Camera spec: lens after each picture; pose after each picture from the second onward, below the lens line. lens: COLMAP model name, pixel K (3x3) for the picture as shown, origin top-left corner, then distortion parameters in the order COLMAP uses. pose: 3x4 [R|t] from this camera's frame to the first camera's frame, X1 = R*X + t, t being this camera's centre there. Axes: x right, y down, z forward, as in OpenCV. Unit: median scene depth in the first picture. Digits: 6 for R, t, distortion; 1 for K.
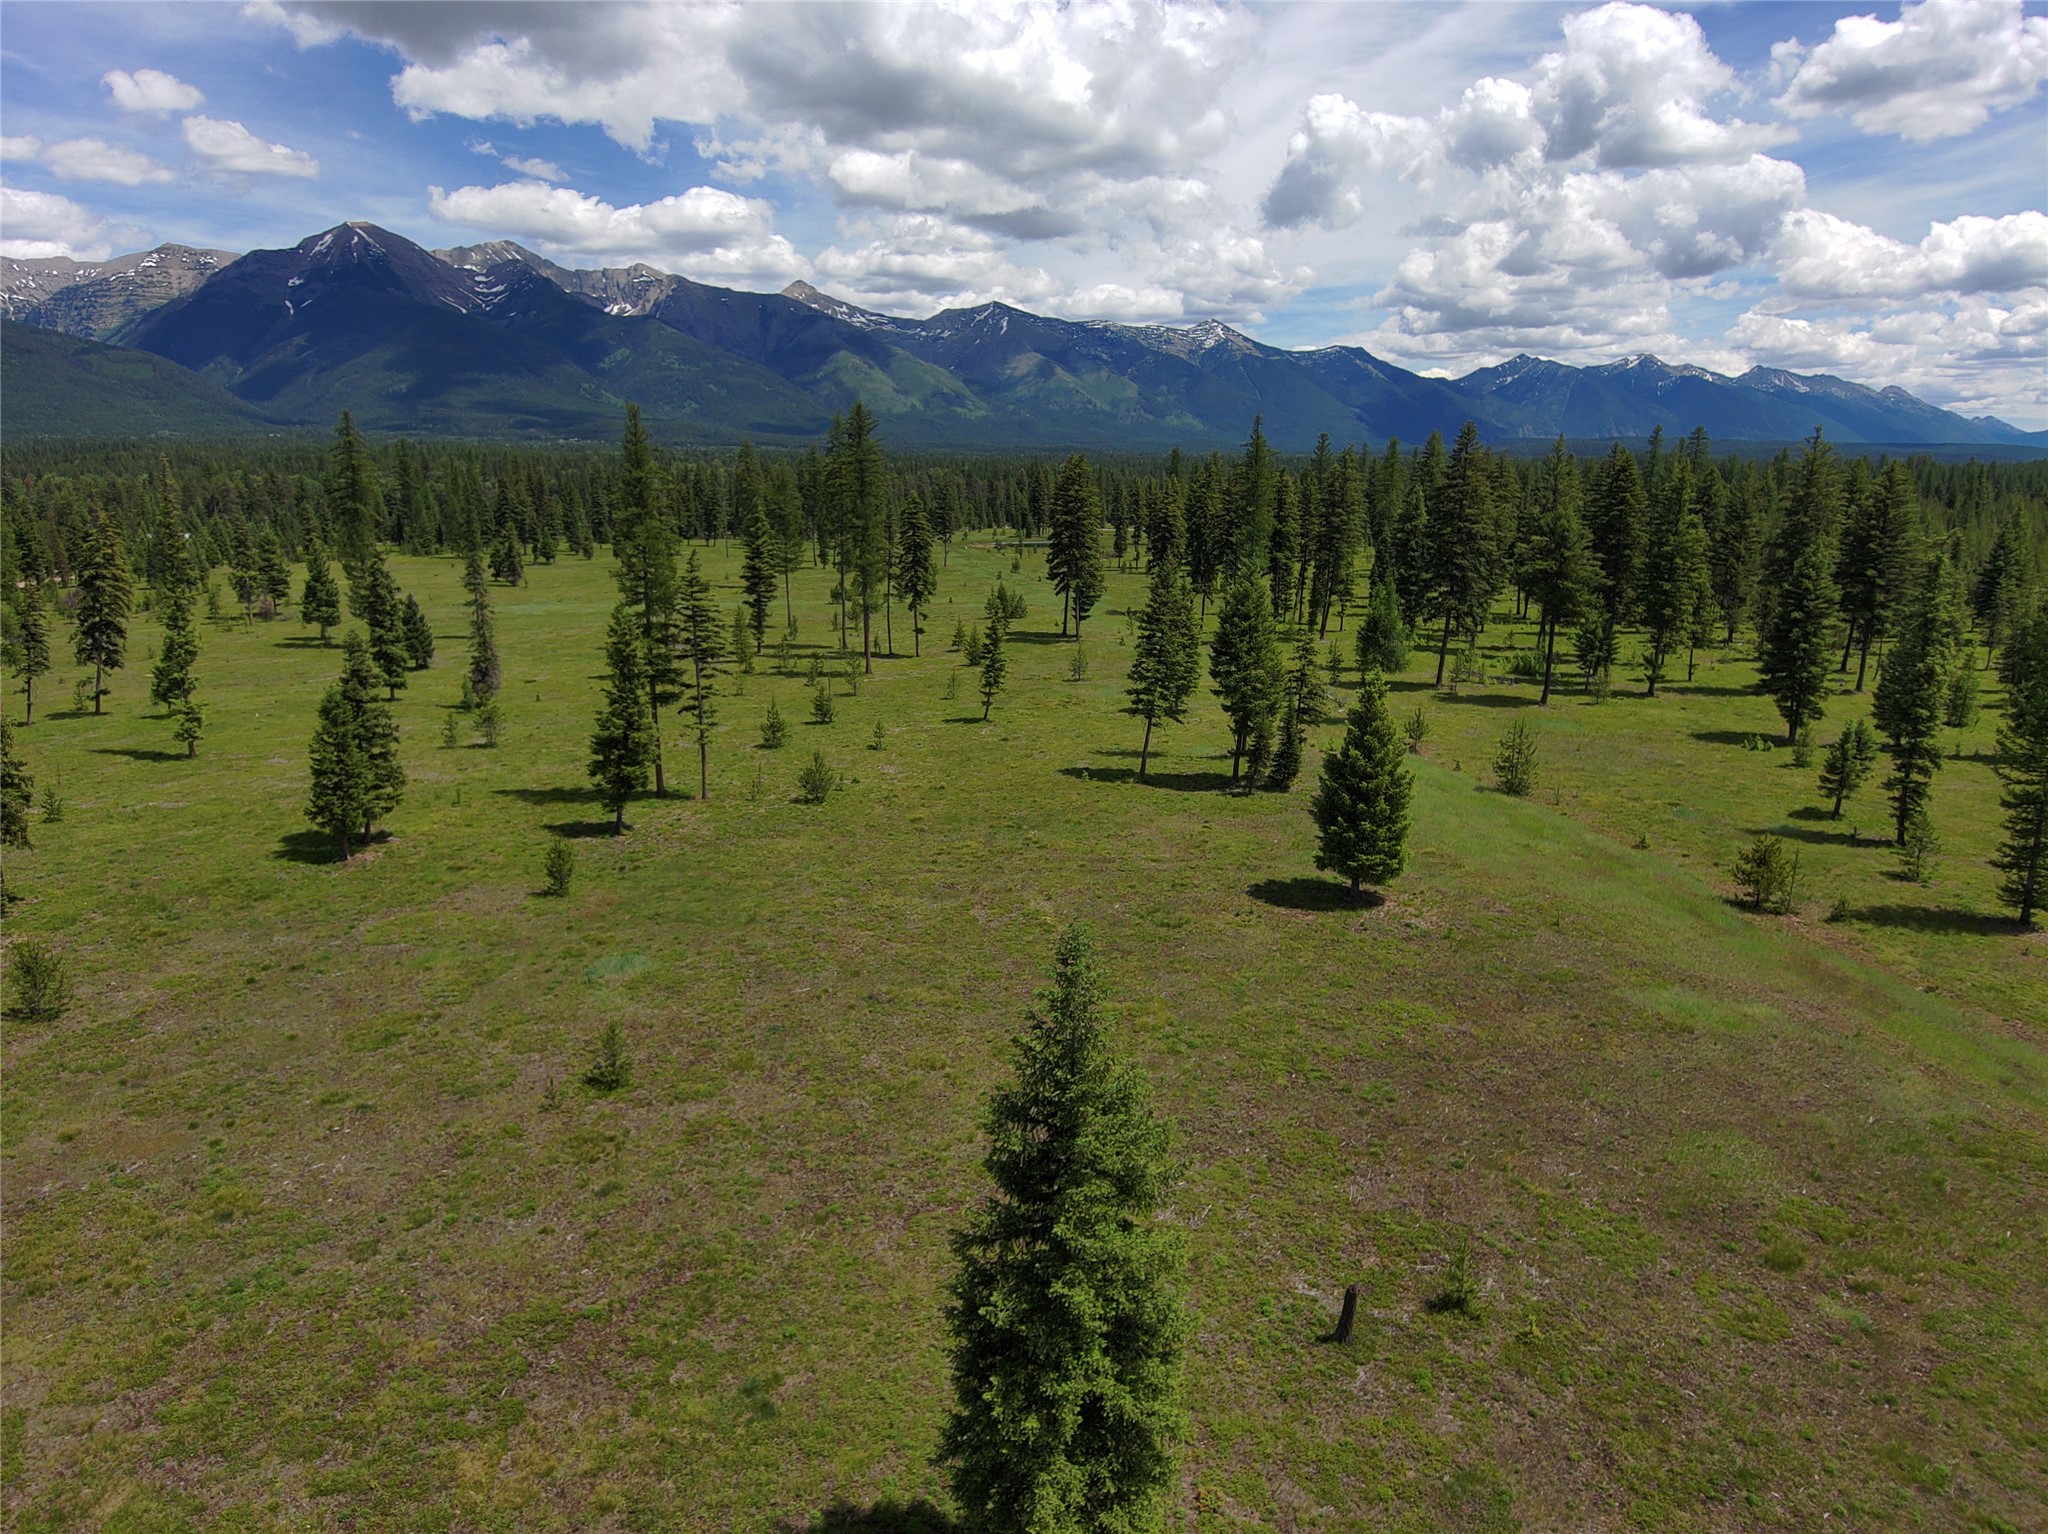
lens RADIAL K [[1212.3, 0, 1032.8], [0, 1212.3, 759.7], [0, 0, 1]] dist [0.094579, -0.130879]
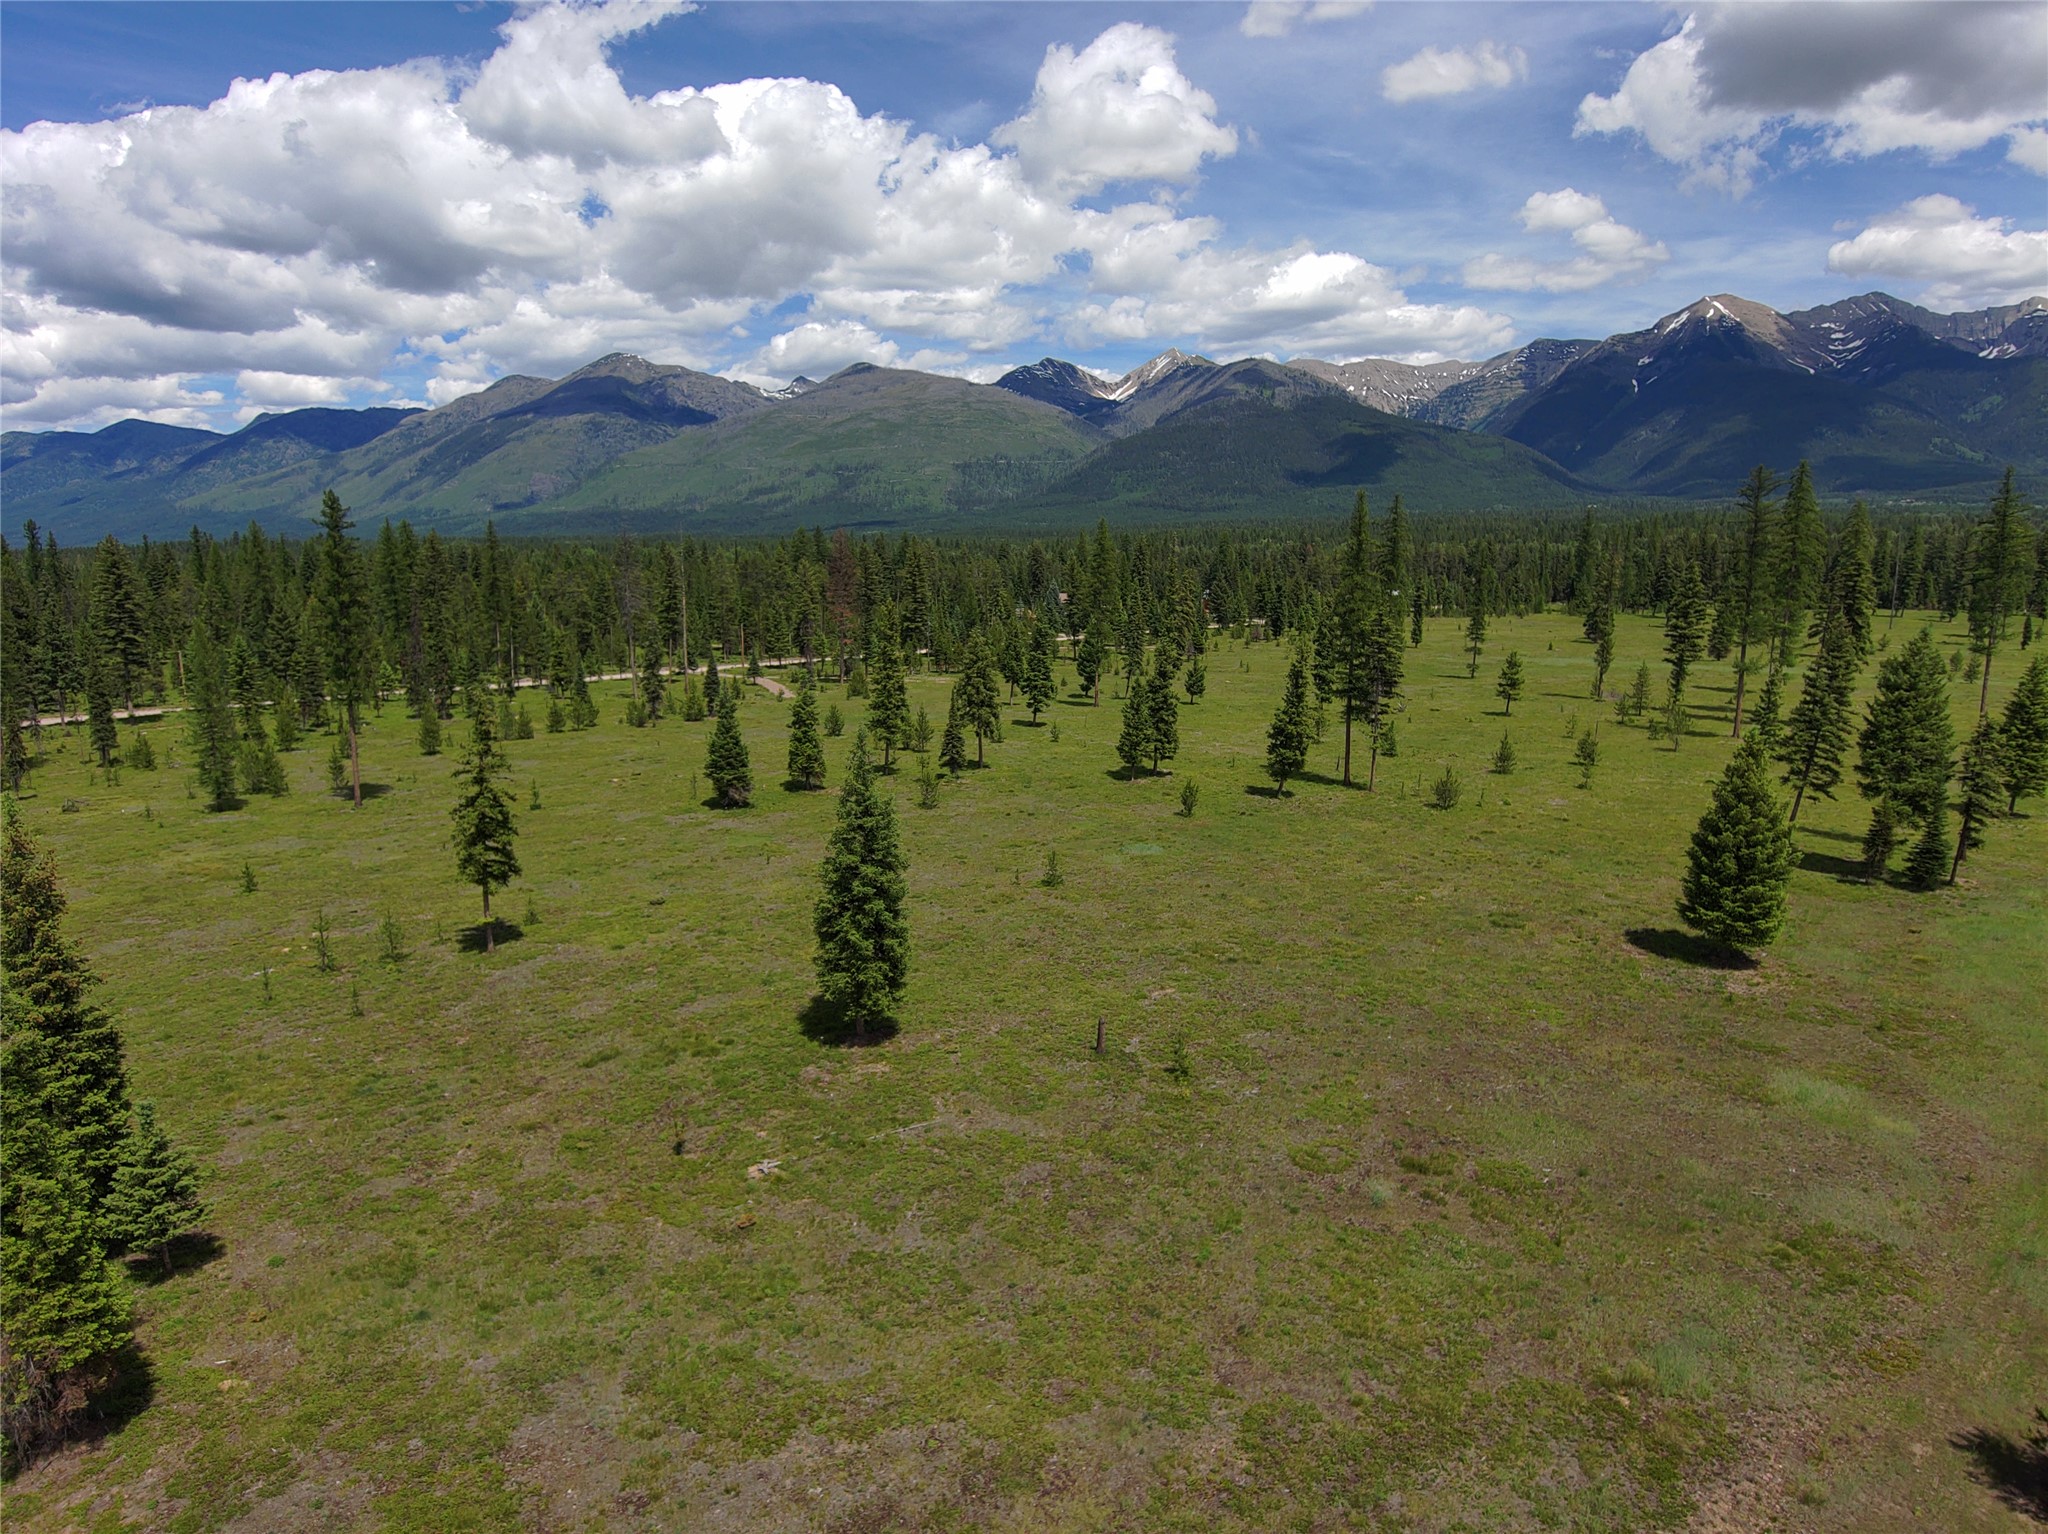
lens RADIAL K [[1212.3, 0, 1032.8], [0, 1212.3, 759.7], [0, 0, 1]] dist [0.094579, -0.130879]
pose [[0.567972, 0.135491, -0.811819, 0.648712], [-0.177832, 0.983260, 0.039688, 0.013334], [0.803606, 0.121826, 0.582559, -0.039310]]
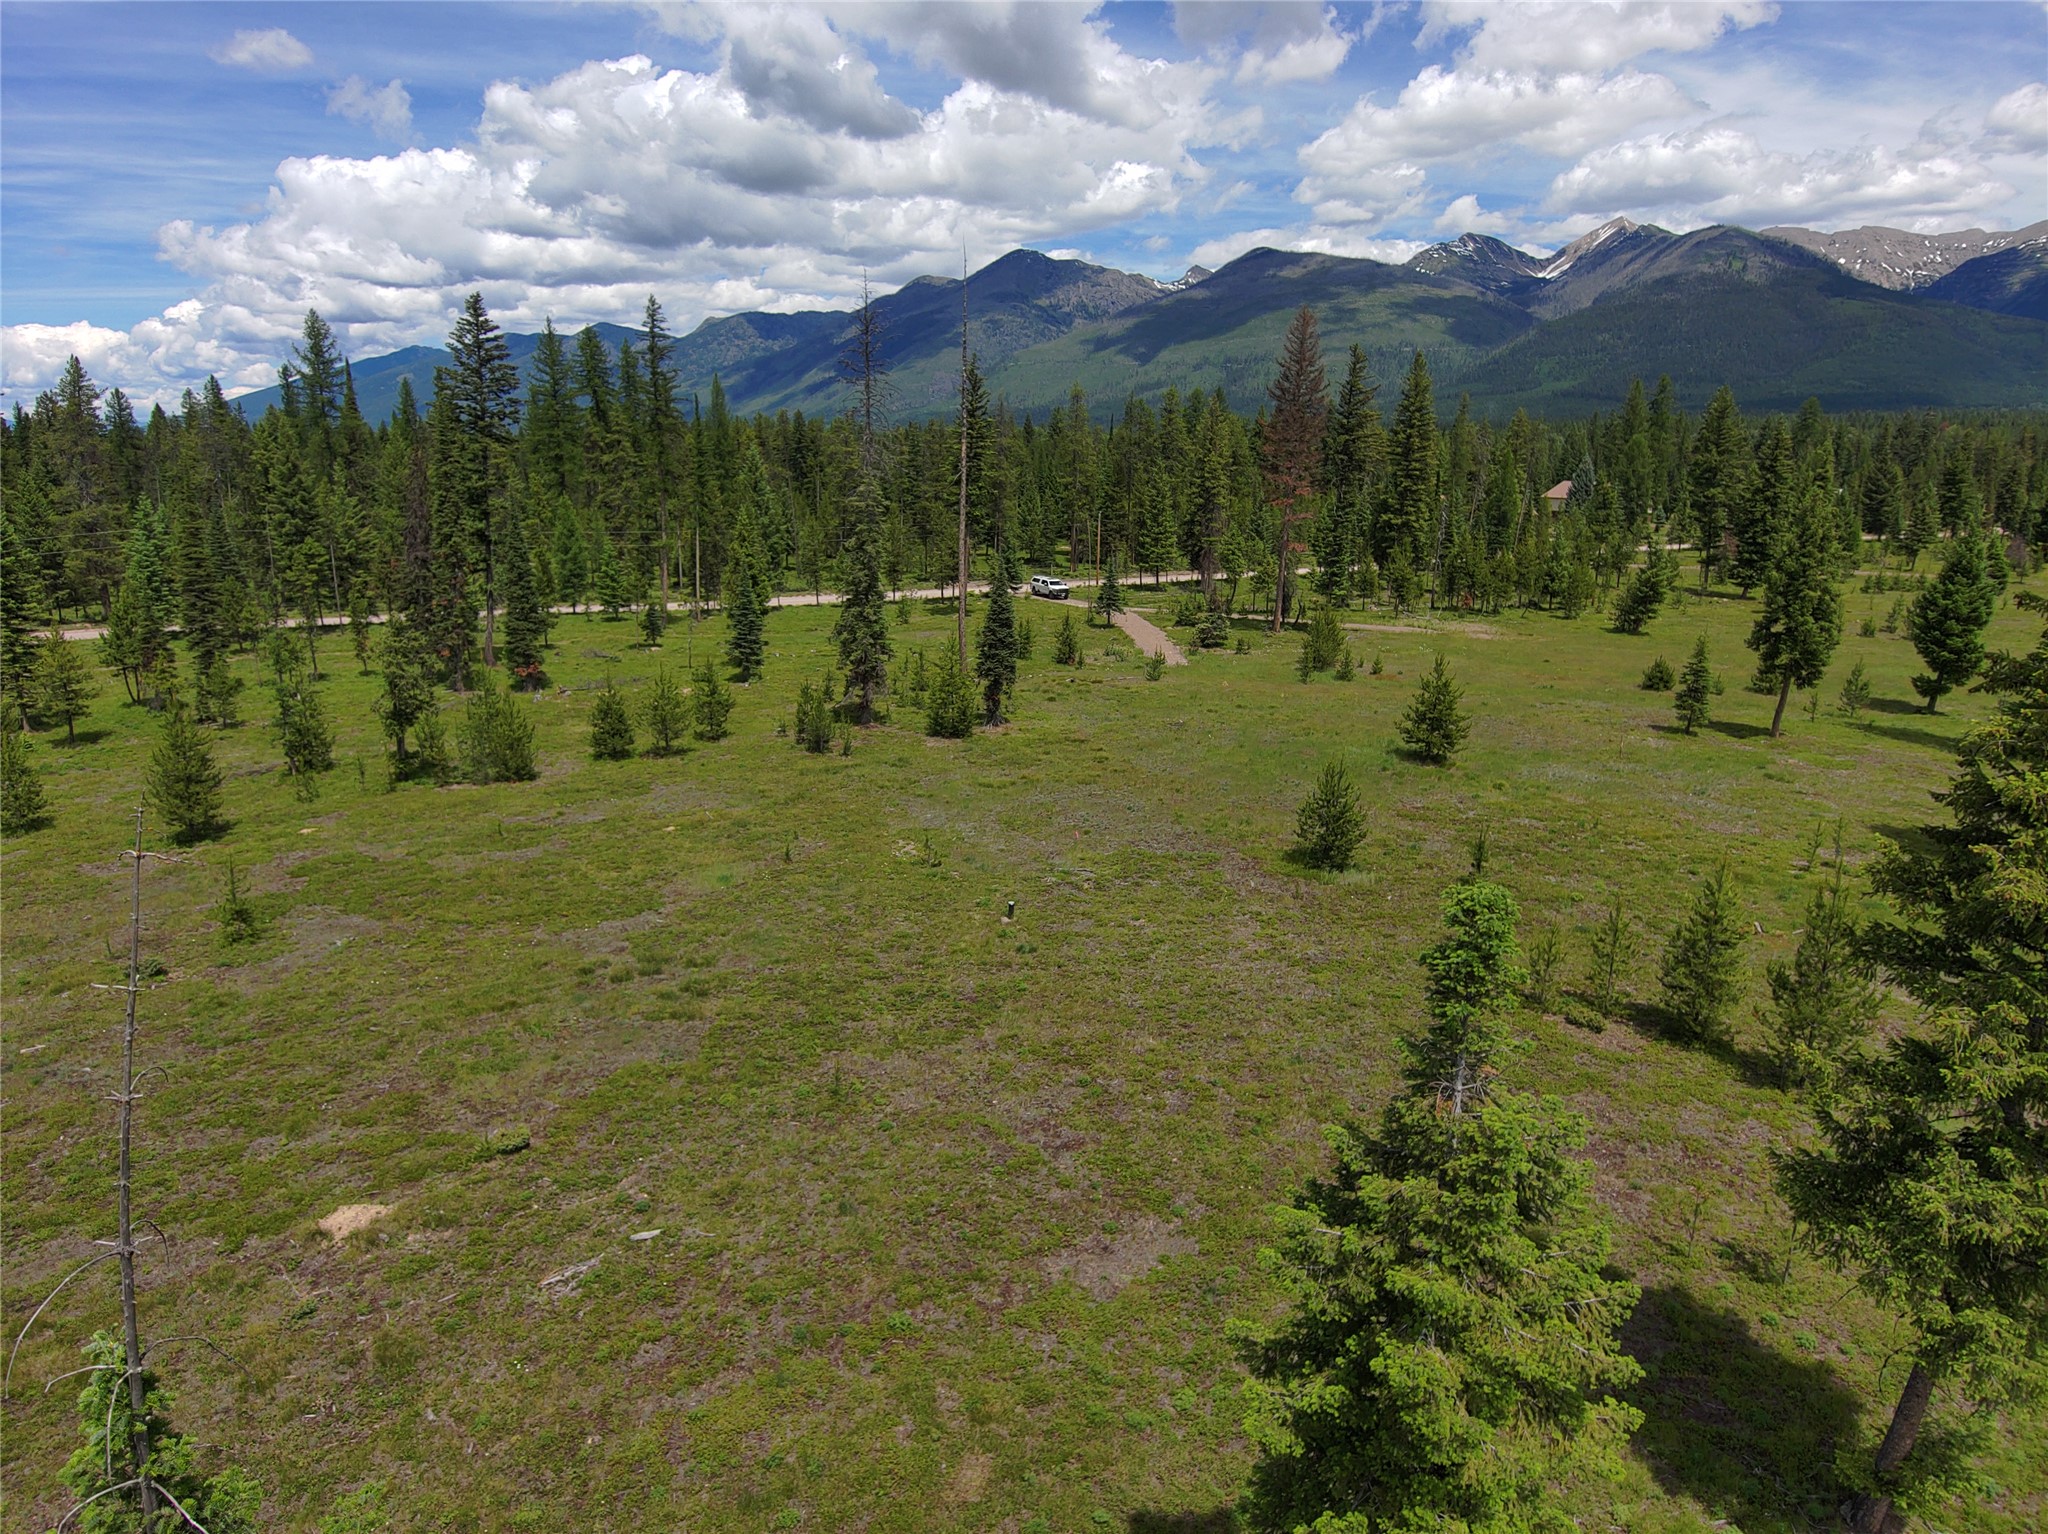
lens RADIAL K [[1205.2, 0, 1033.5], [0, 1205.2, 760.5], [0, 0, 1]] dist [0.097245, -0.129243]
pose [[0.296757, 0.236151, -0.925293, -0.654314], [-0.216436, 0.960359, 0.175686, -0.012682], [0.930103, 0.148131, 0.336105, 0.508576]]
